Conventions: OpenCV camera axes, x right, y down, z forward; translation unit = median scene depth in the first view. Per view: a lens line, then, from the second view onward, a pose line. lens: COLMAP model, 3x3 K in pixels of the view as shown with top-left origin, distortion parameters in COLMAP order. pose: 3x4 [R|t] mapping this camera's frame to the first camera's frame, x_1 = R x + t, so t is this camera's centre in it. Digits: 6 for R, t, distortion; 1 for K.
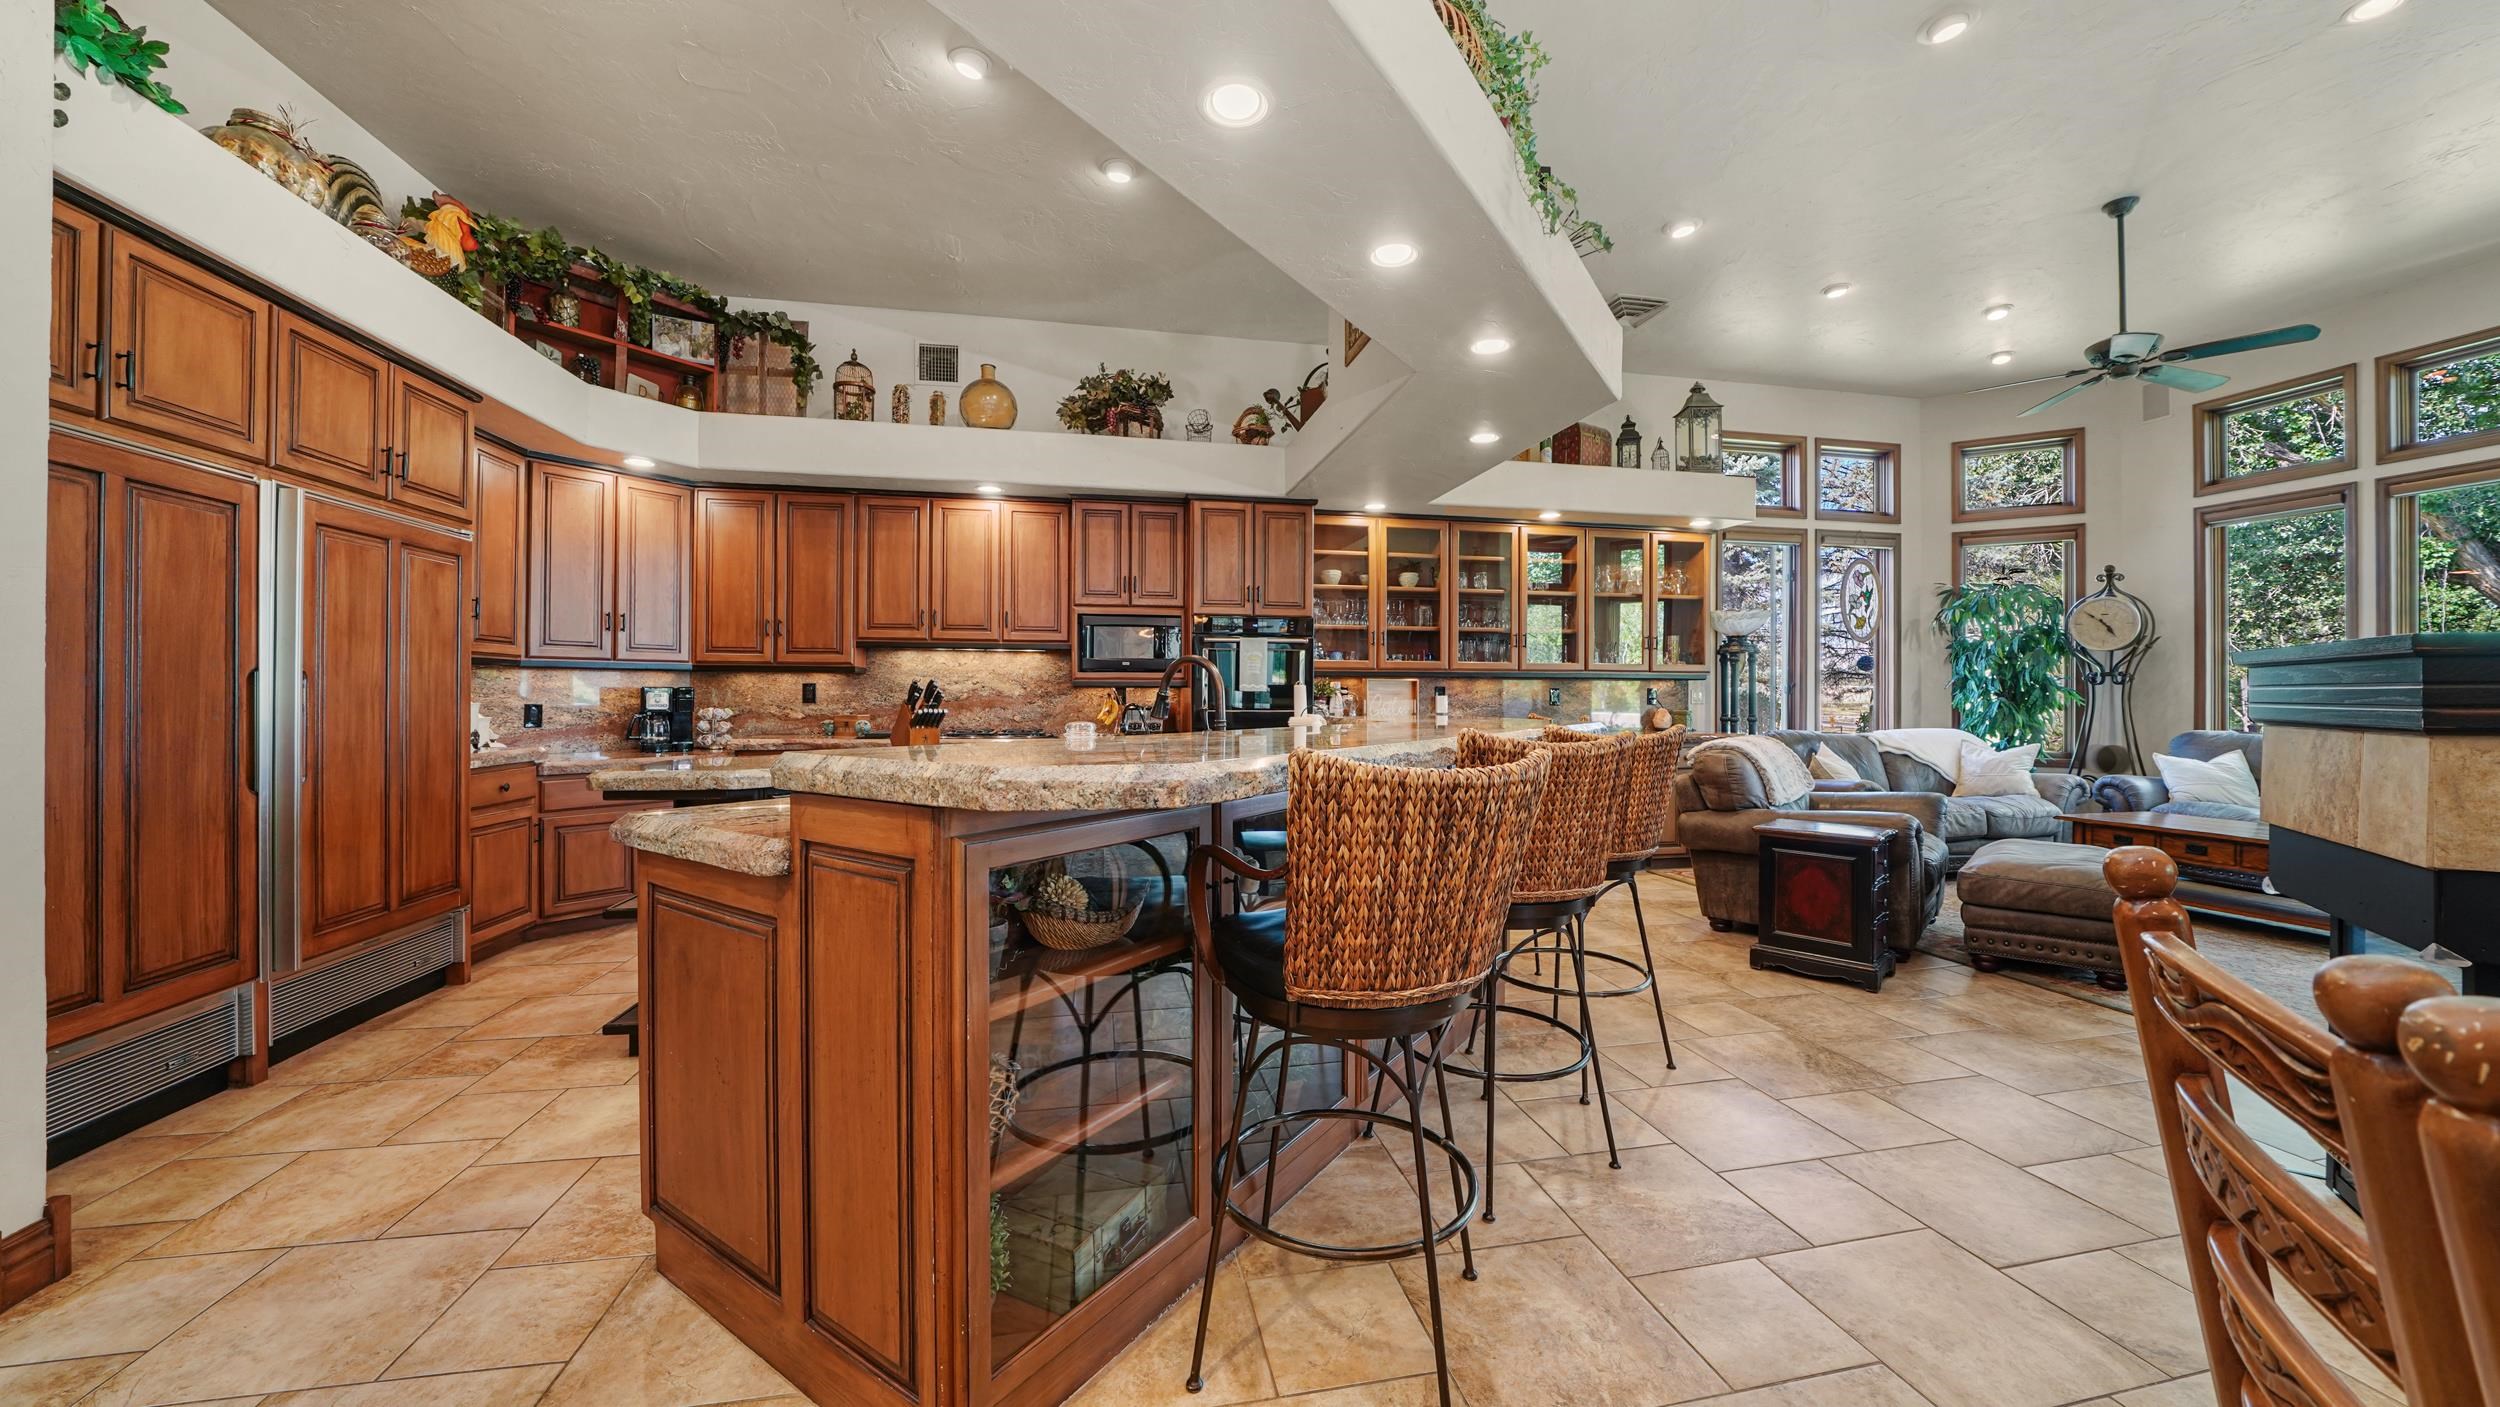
lens RADIAL K [[896.9, 0, 1246.6], [0, 896.9, 700.8], [0, 0, 1]] dist [-0.023537, 0.002094]
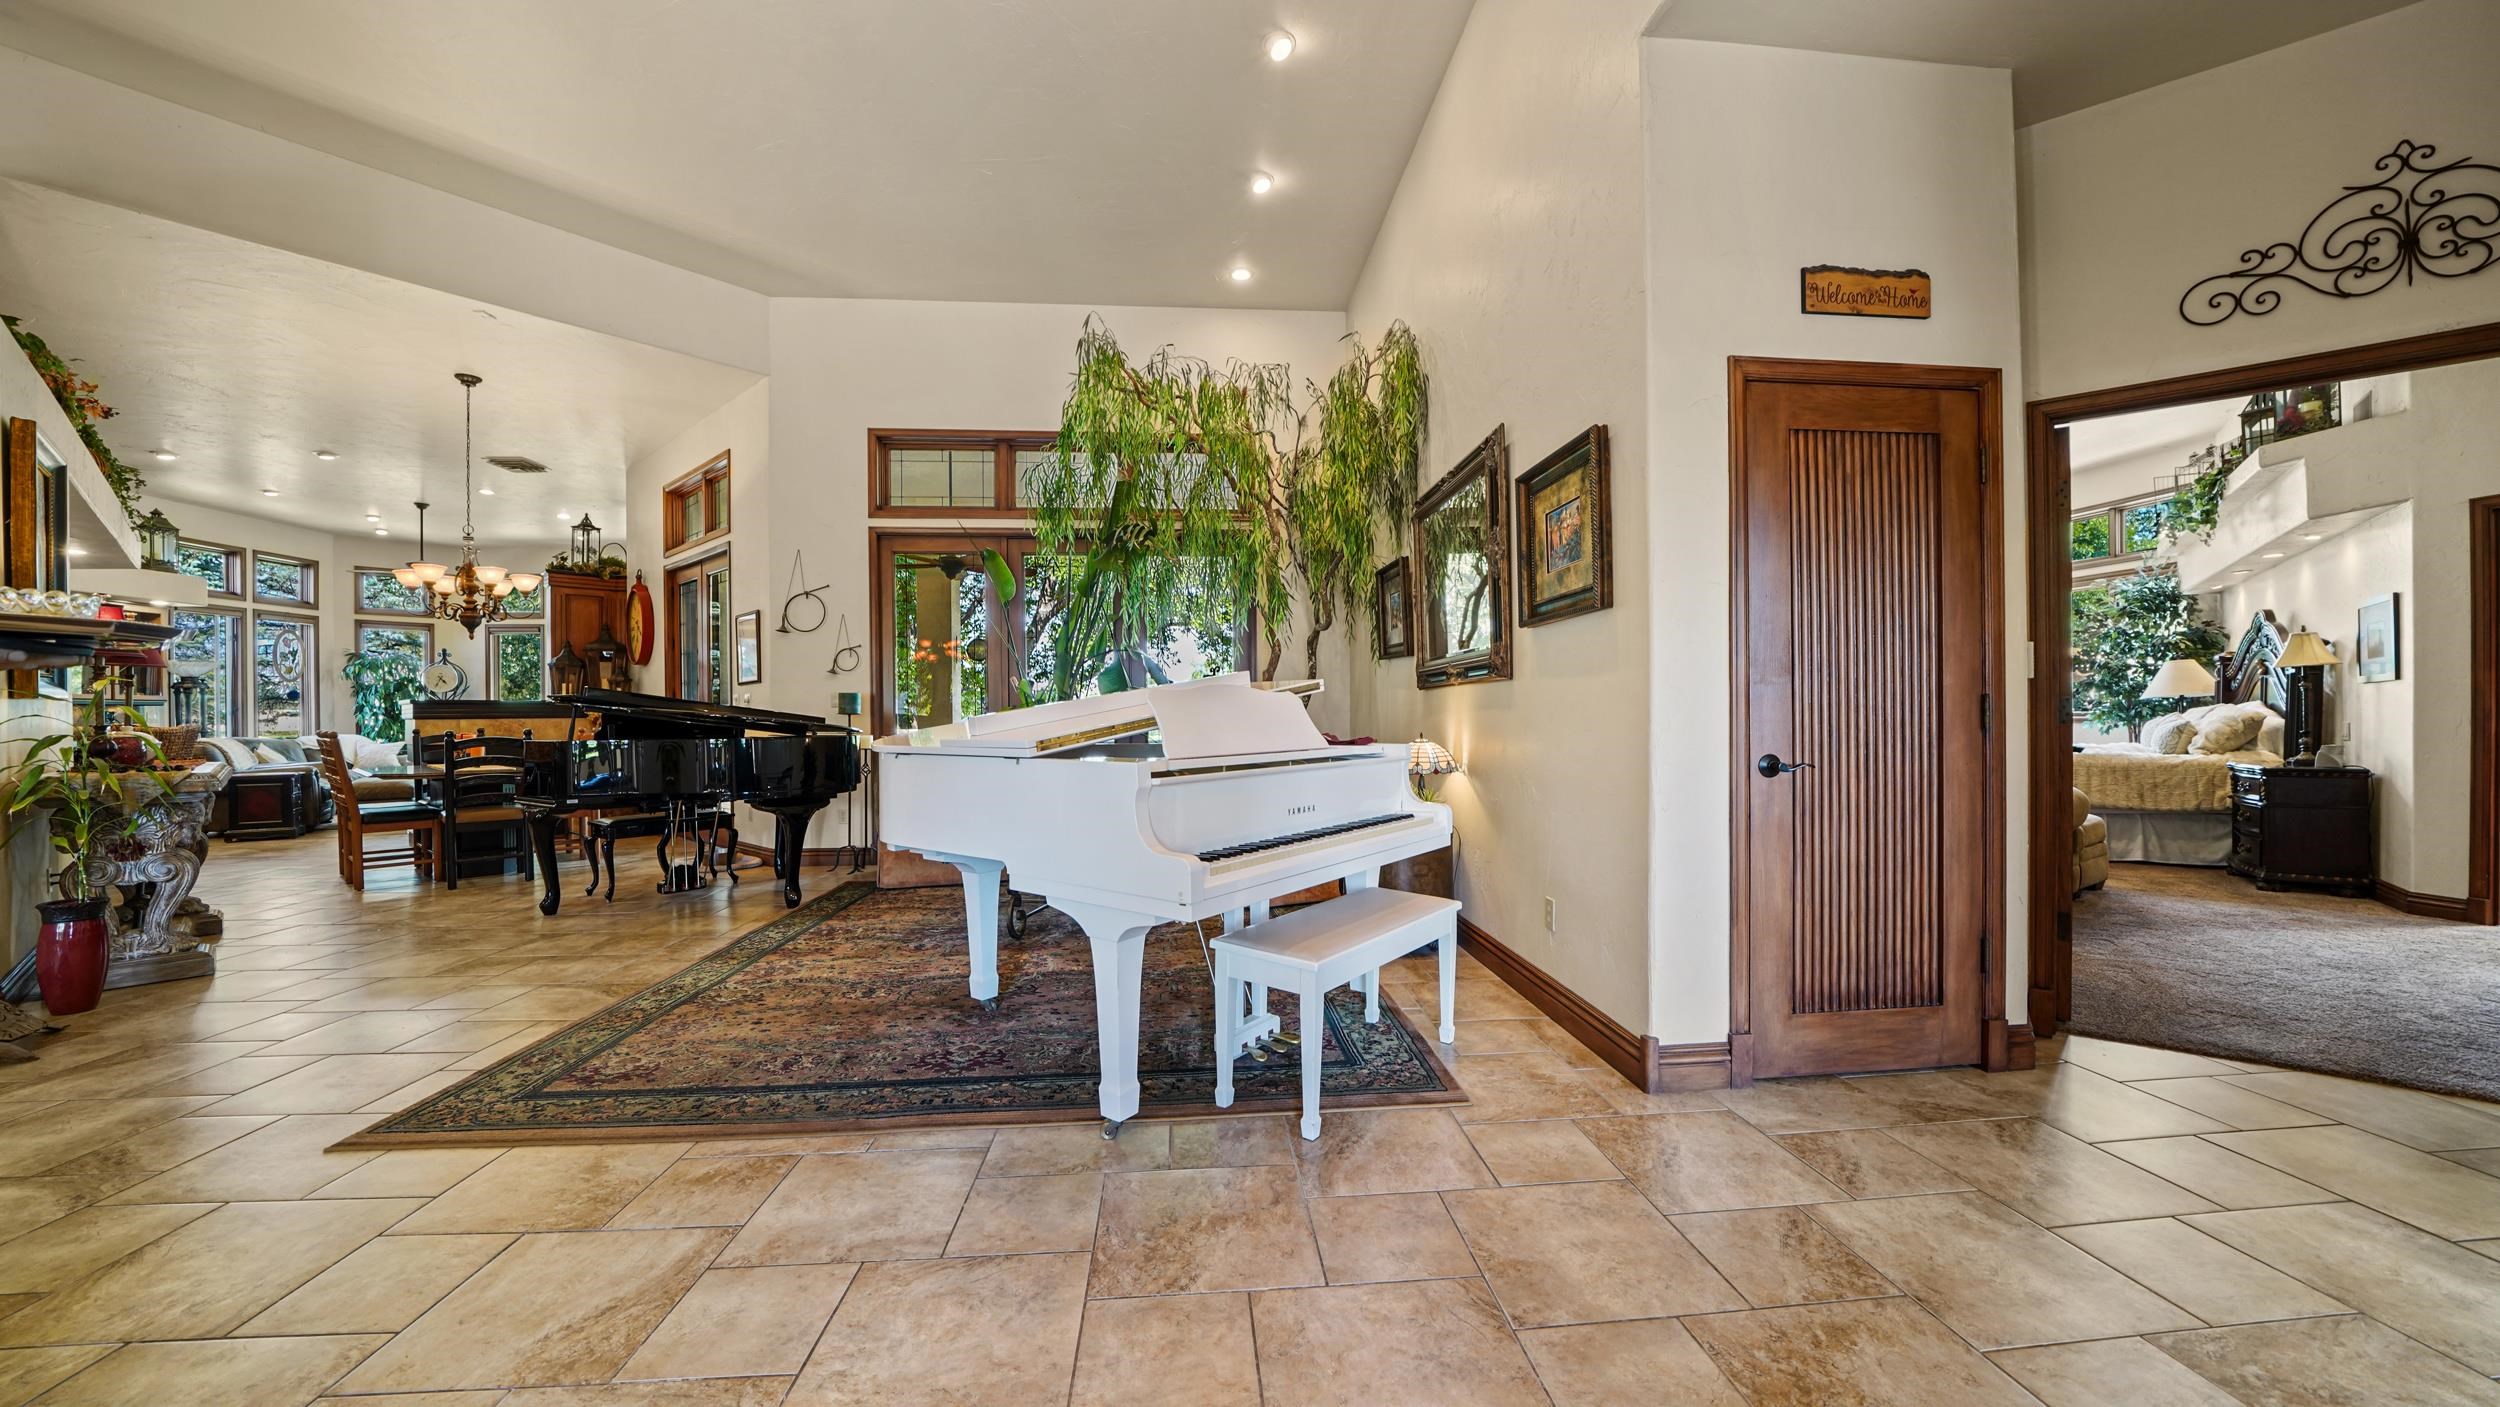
lens RADIAL K [[896.9, 0, 1273.7], [0, 896.9, 715.4], [0, 0, 1]] dist [-0.023537, 0.002094]
pose [[0.127315, -0.006007, 0.991844, -0.647376], [0.013940, 0.999894, 0.004266, 0.011067], [-0.991764, 0.013283, 0.127385, -0.965918]]
